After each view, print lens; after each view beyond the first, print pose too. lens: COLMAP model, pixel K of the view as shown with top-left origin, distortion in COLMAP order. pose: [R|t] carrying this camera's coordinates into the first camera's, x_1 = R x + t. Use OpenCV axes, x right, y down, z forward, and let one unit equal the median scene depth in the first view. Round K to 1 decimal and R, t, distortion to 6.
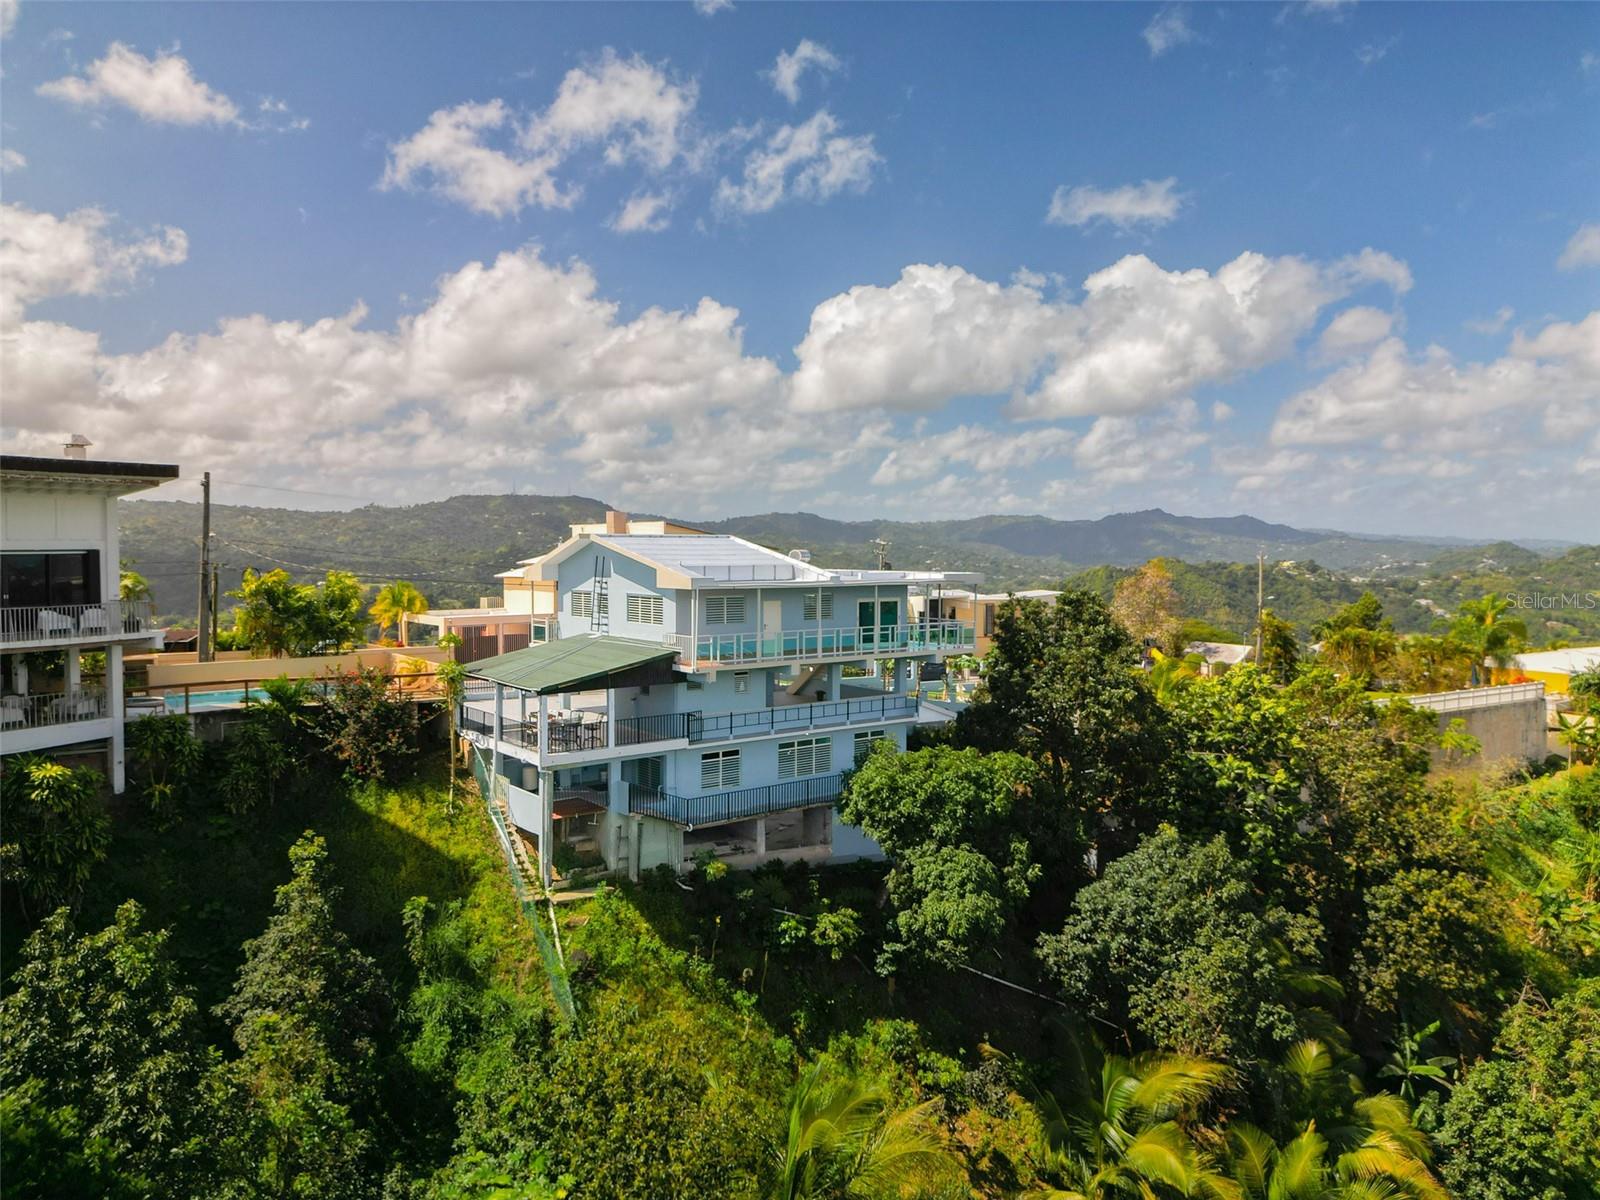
lens RADIAL K [[1138.3, 0, 806.5], [0, 1138.3, 607.6], [0, 0, 1]] dist [0.039407, -0.040341]
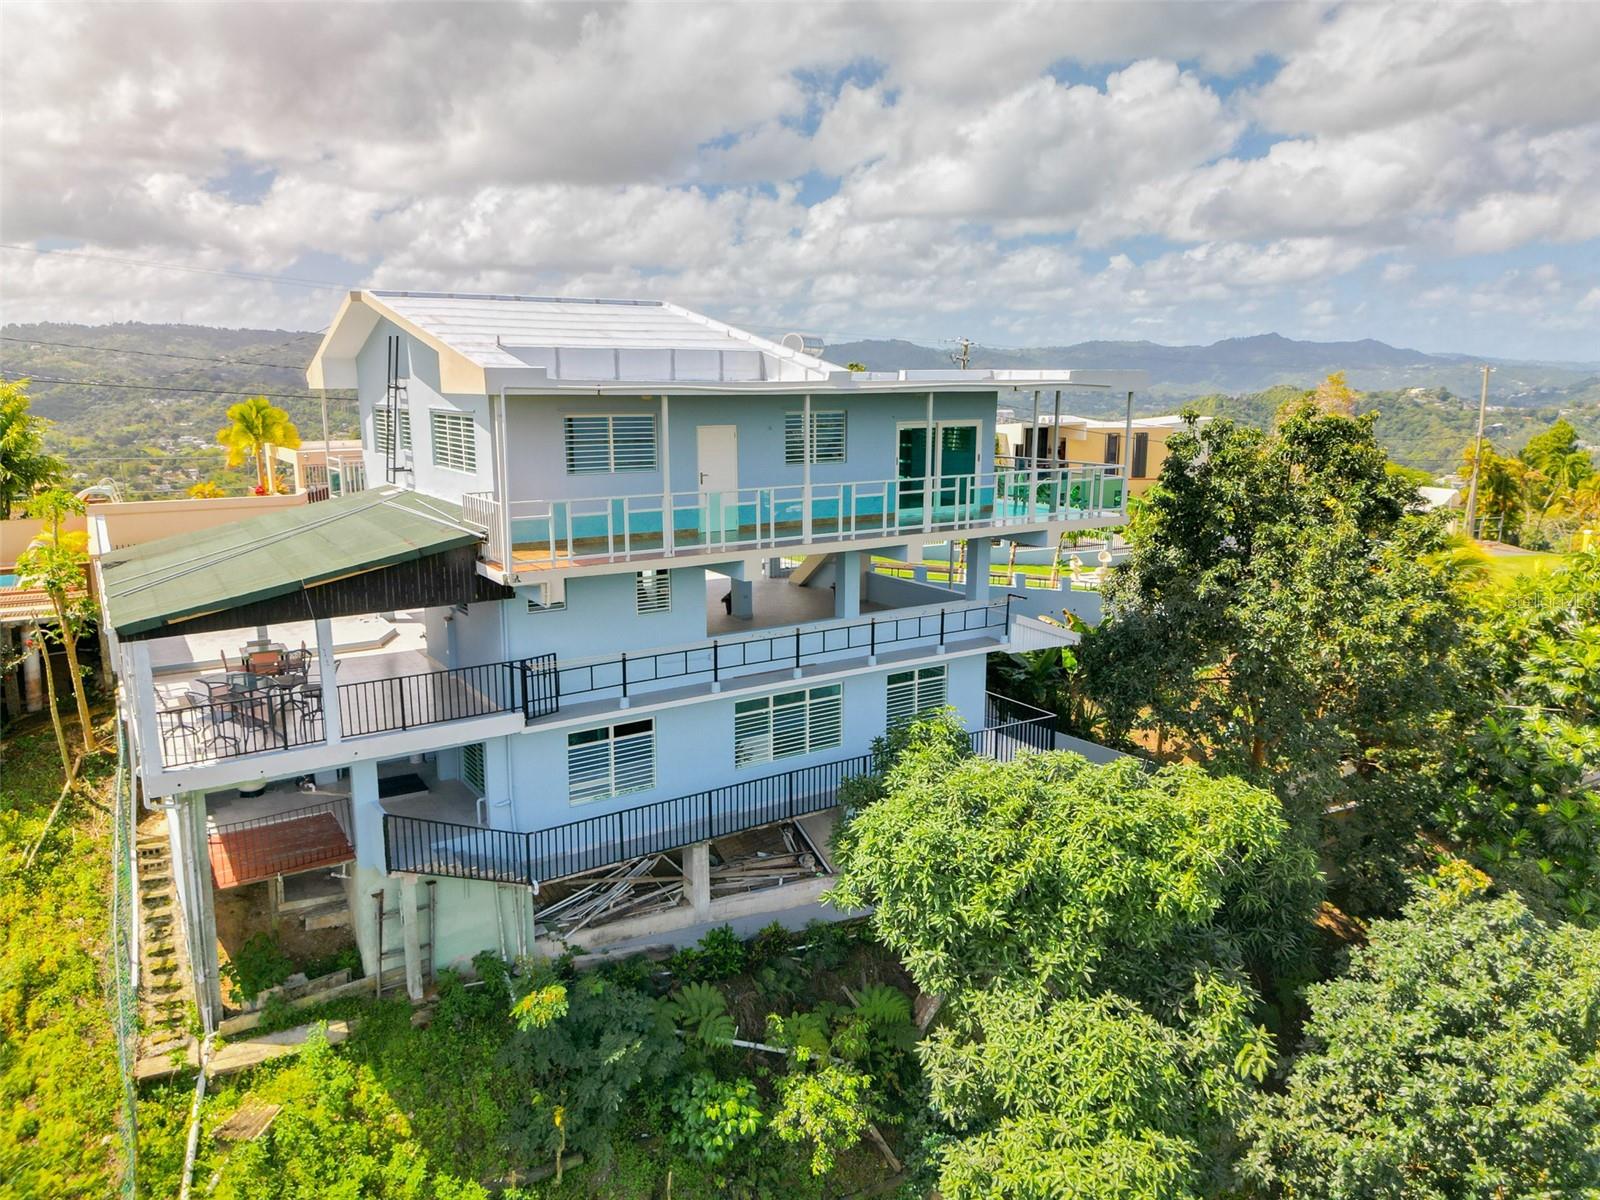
lens RADIAL K [[918.5, 0, 841.7], [0, 918.5, 574.1], [0, 0, 1]] dist [0.004451, 0.000008]
pose [[0.995985, 0.015773, -0.088119, 0.062808], [-0.002583, 0.989008, 0.147836, -0.001007], [0.089482, -0.147015, 0.985078, 0.631756]]
